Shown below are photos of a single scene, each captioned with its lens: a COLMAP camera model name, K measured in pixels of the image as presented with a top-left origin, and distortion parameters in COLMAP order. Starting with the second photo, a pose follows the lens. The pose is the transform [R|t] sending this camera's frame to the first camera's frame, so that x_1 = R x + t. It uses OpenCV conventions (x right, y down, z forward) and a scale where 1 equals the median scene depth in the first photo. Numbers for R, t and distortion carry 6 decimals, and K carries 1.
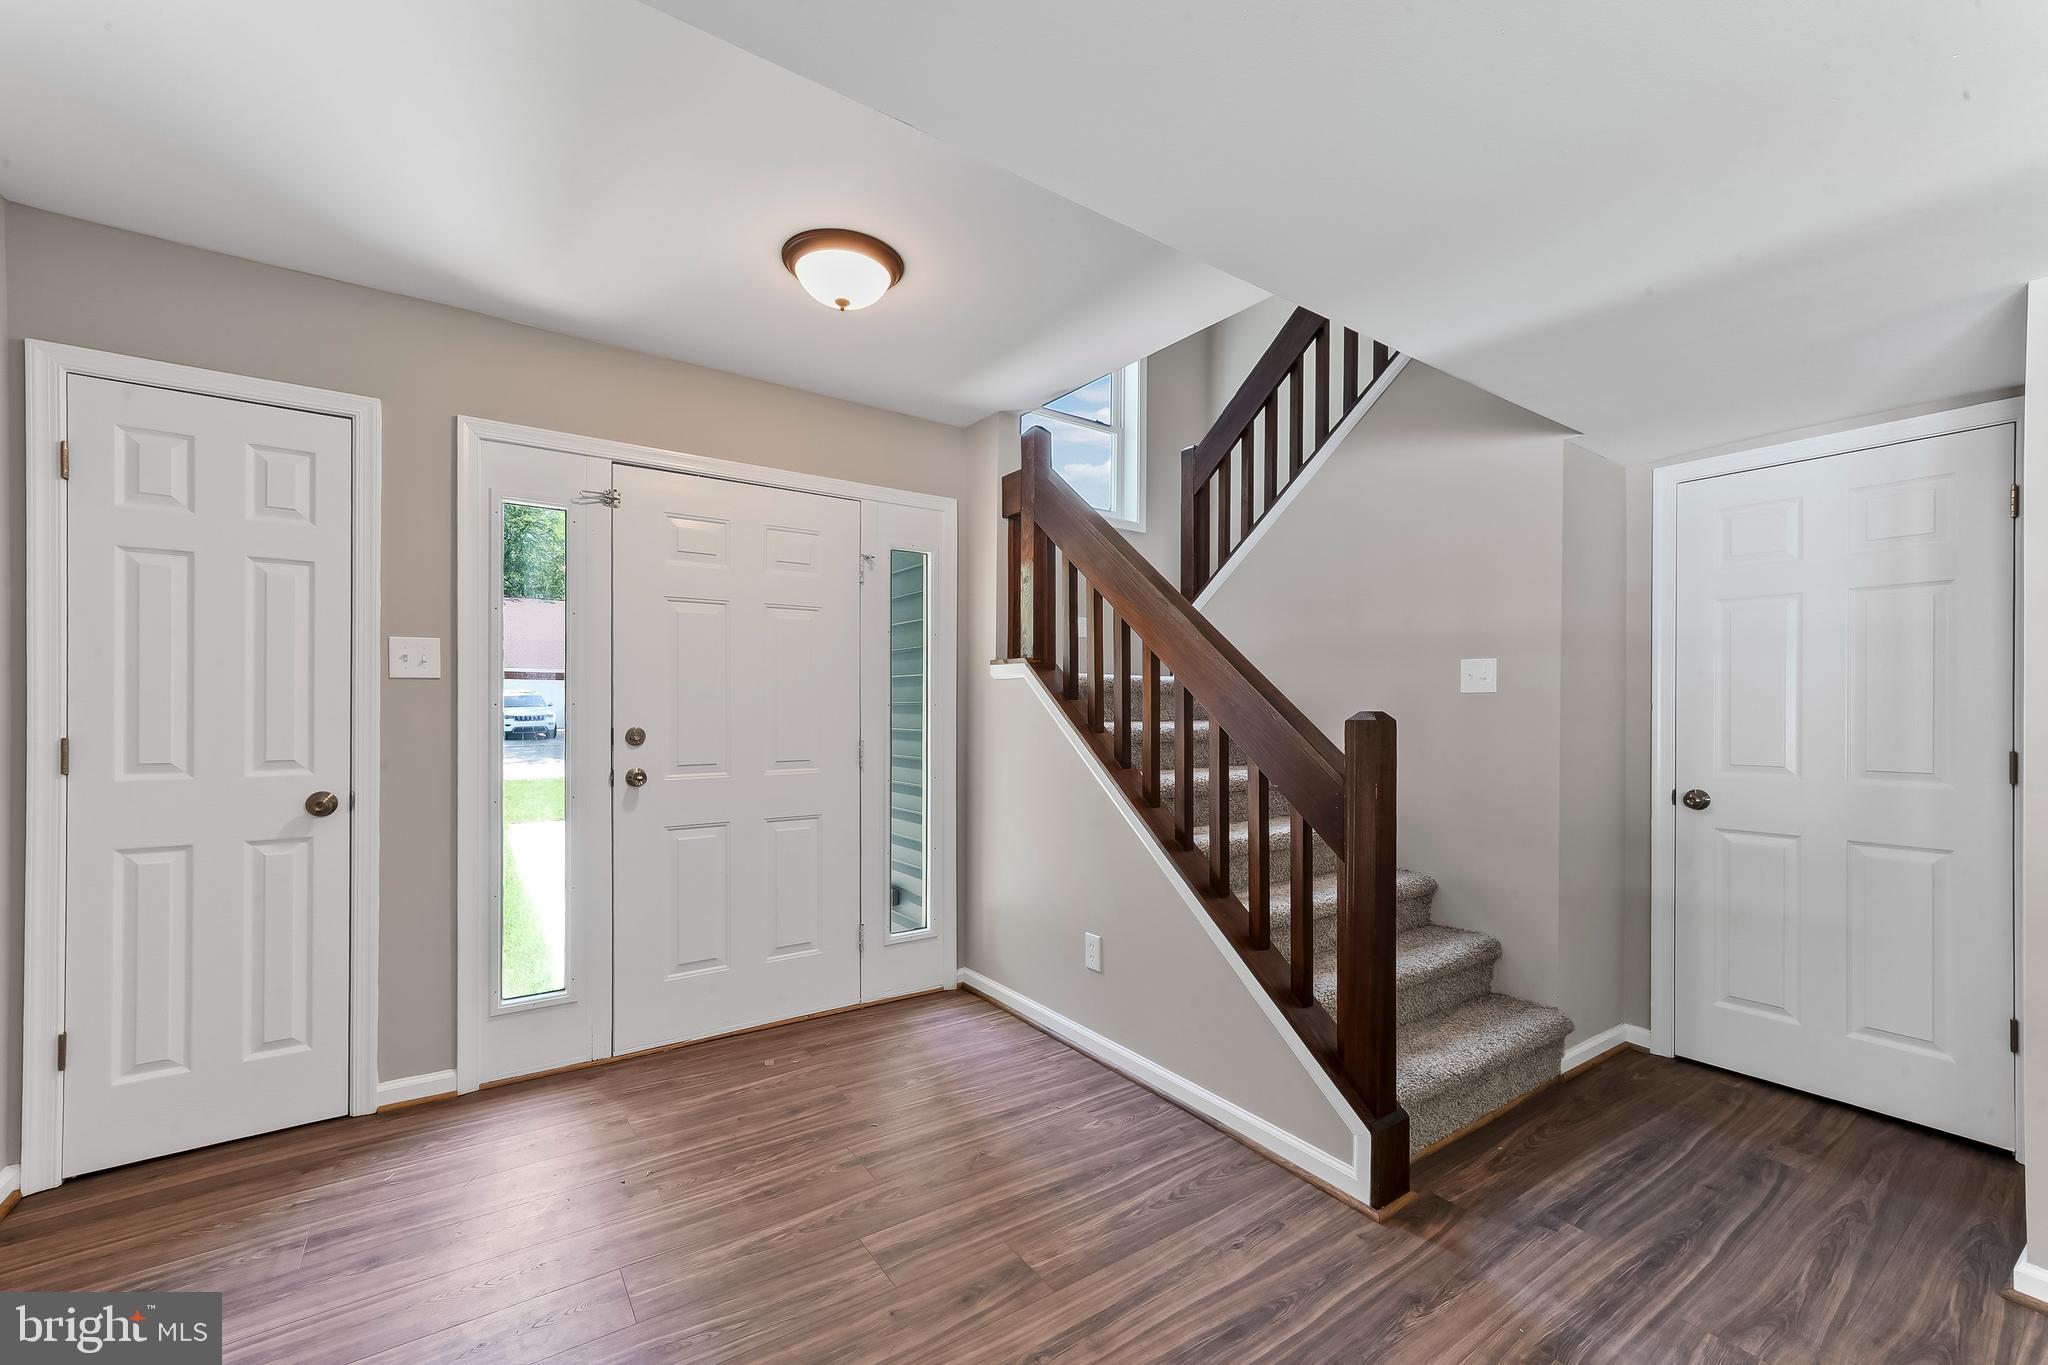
lens RADIAL K [[849.1, 0, 1024.0], [0, 849.1, 682.5], [0, 0, 1]] dist [-0.017863, 0.000063]
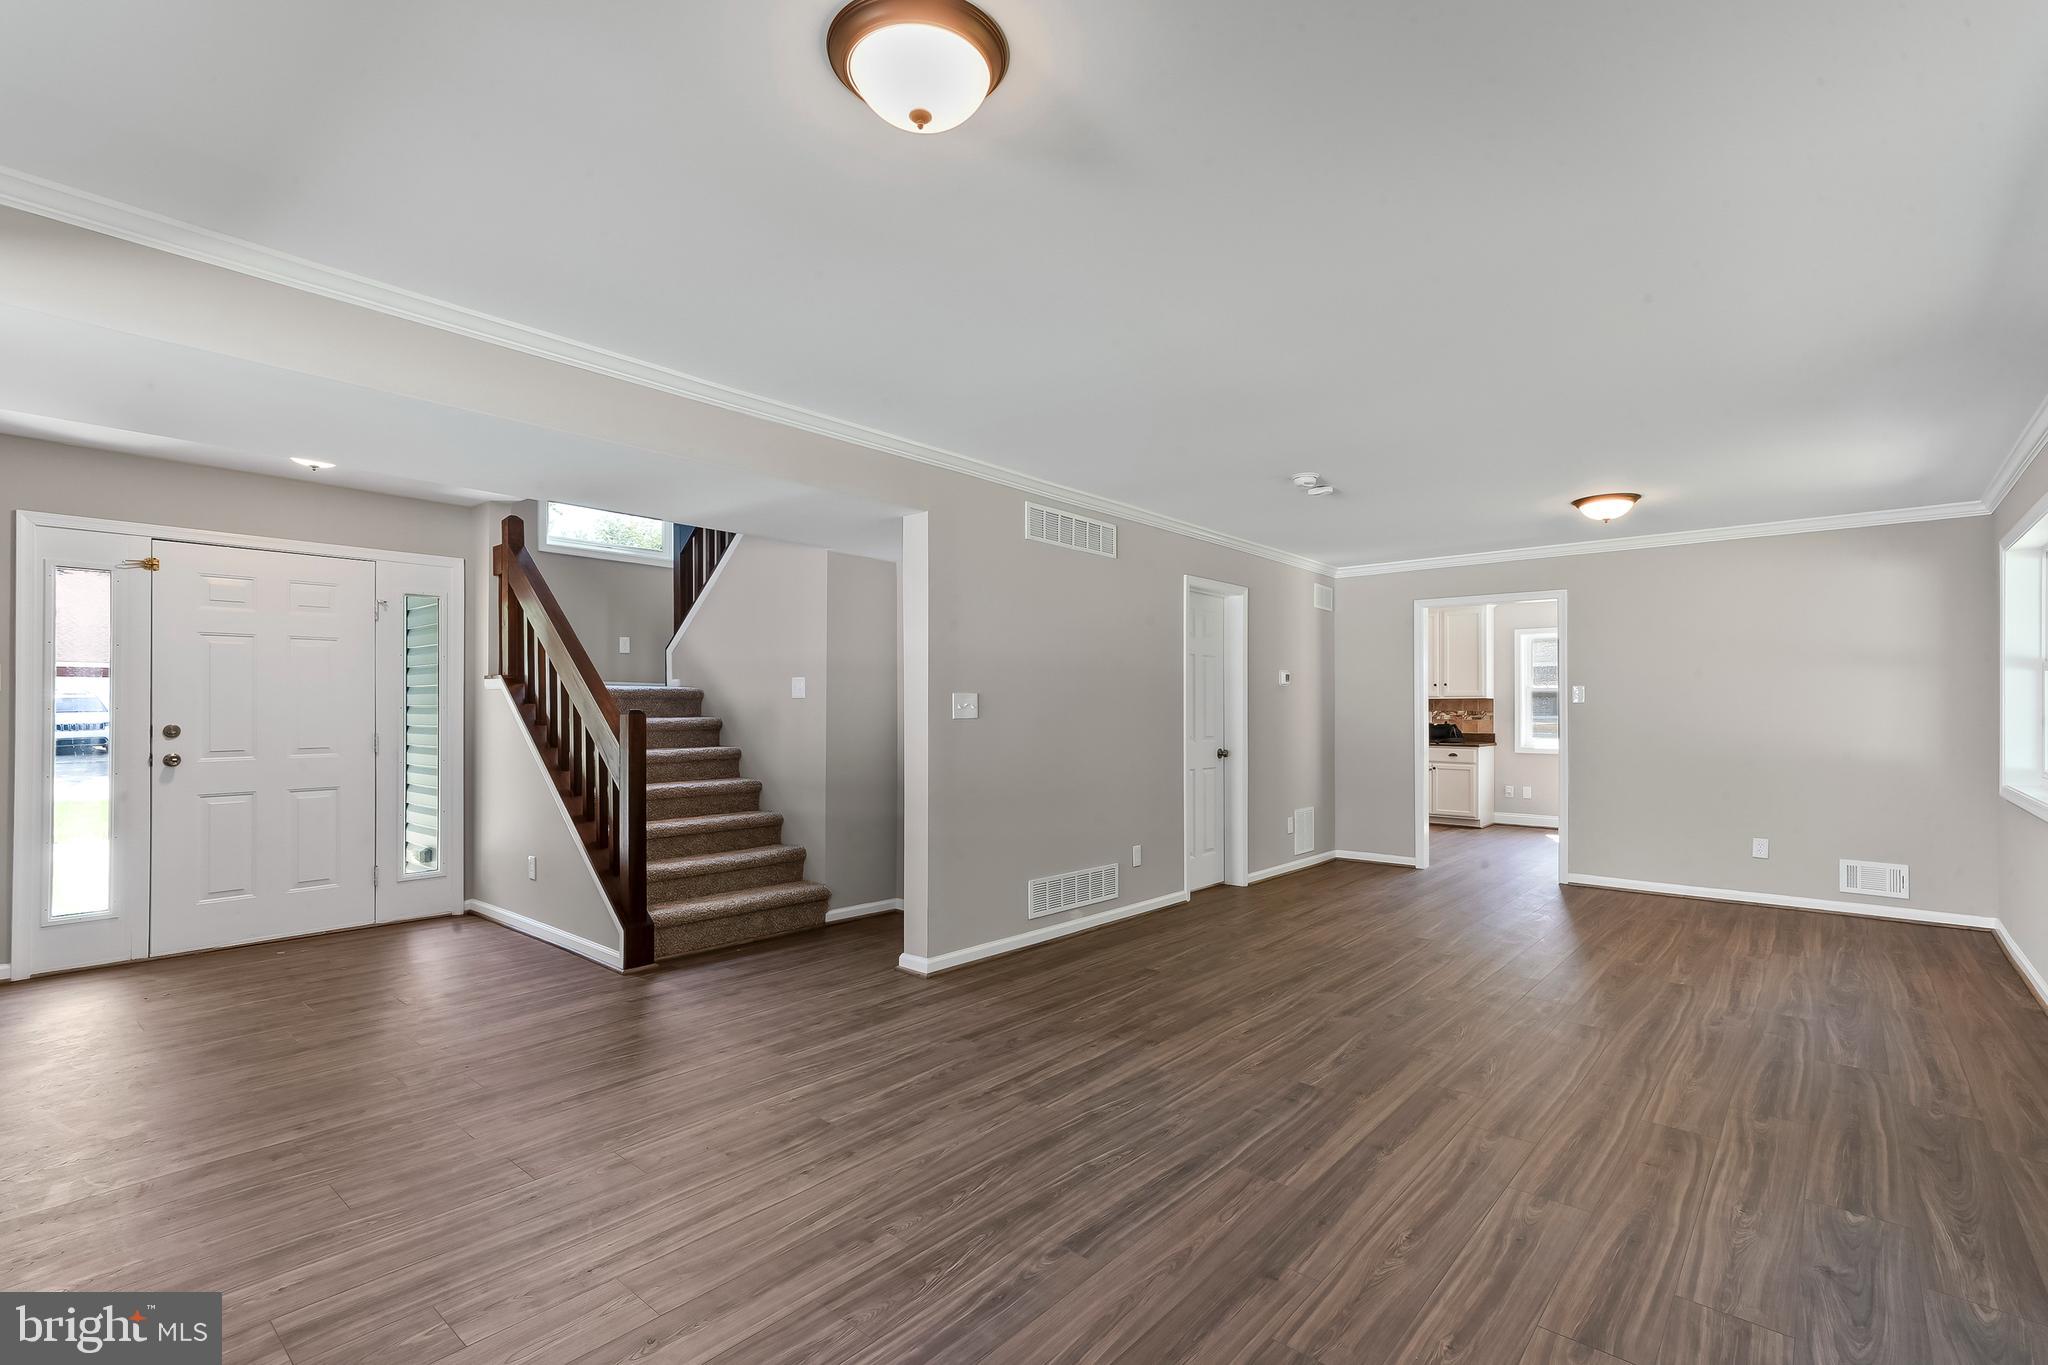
lens RADIAL K [[945.7, 0, 1022.6], [0, 945.7, 674.4], [0, 0, 1]] dist [0.016467, 0.000081]
pose [[0.966650, 0.004009, 0.256071, 0.503694], [-0.003632, 0.999992, -0.001945, -0.033796], [-0.256076, 0.000950, 0.966656, -0.912618]]
